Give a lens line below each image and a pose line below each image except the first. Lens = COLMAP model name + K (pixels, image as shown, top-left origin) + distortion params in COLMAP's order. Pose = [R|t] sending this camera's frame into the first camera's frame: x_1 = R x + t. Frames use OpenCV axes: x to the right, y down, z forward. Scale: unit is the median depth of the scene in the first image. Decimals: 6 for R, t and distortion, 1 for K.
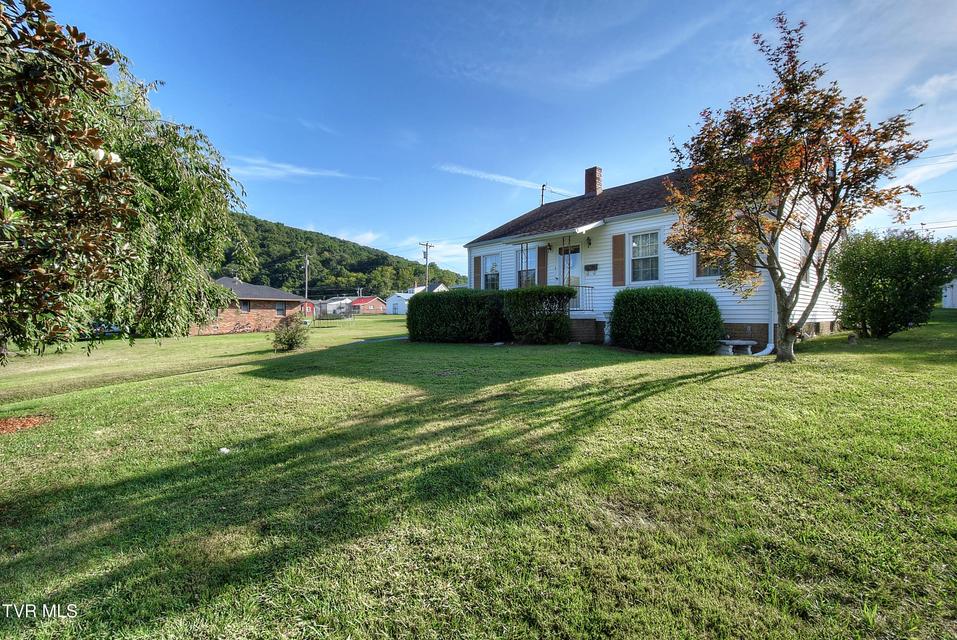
lens RADIAL K [[430.3, 0, 478.5], [0, 430.3, 320.0], [0, 0, 1]] dist [-0.001982, -0.000426]
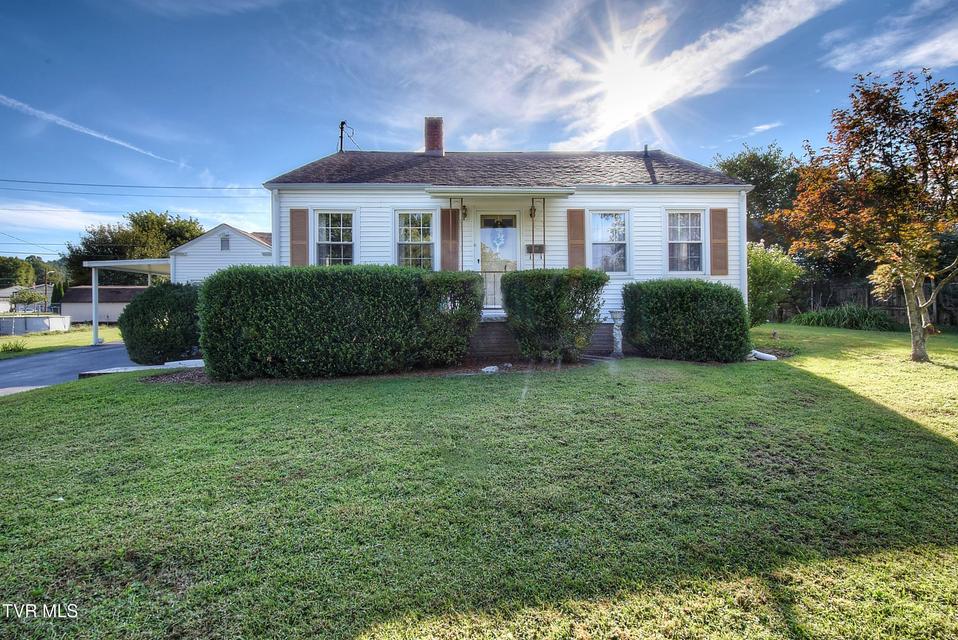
lens RADIAL K [[430.7, 0, 479.0], [0, 430.7, 320.0], [0, 0, 1]] dist [-0.001982, -0.000426]
pose [[0.638157, -0.014345, 0.769773, -0.327244], [0.009839, 0.999897, 0.010476, -0.009600], [-0.769843, 0.000888, 0.638232, 0.550802]]
